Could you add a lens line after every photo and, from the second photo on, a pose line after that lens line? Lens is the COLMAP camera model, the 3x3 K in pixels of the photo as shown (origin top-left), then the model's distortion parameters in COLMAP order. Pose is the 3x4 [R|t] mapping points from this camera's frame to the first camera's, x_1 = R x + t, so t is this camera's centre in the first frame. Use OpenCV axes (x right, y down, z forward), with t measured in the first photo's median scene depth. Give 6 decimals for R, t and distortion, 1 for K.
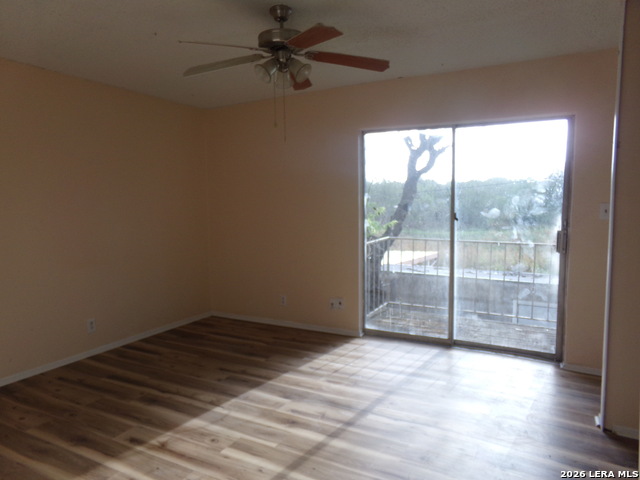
lens RADIAL K [[435.9, 0, 317.4], [0, 435.9, 239.6], [0, 0, 1]] dist [-0.040131, 0.043597]
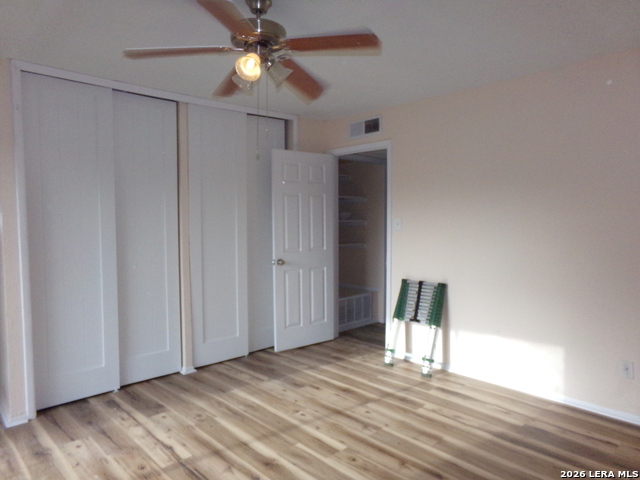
lens RADIAL K [[435.9, 0, 317.4], [0, 435.9, 239.6], [0, 0, 1]] dist [-0.040131, 0.043597]
pose [[-0.951637, 0.007482, 0.307133, -0.360129], [0.044051, 0.992697, 0.112306, -0.117012], [-0.304049, 0.120404, -0.945017, 1.455497]]
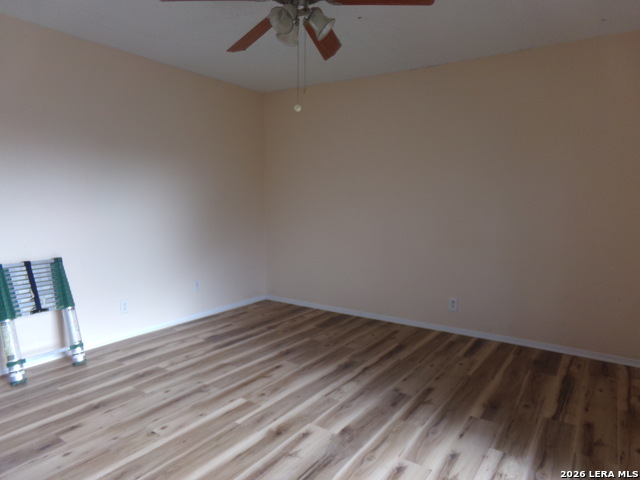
lens RADIAL K [[435.9, 0, 317.4], [0, 435.9, 239.6], [0, 0, 1]] dist [-0.040131, 0.043597]
pose [[-0.096500, 0.122652, -0.987747, 0.627588], [-0.085447, 0.987694, 0.130993, -0.075727], [0.991659, 0.097041, -0.084832, 0.918054]]
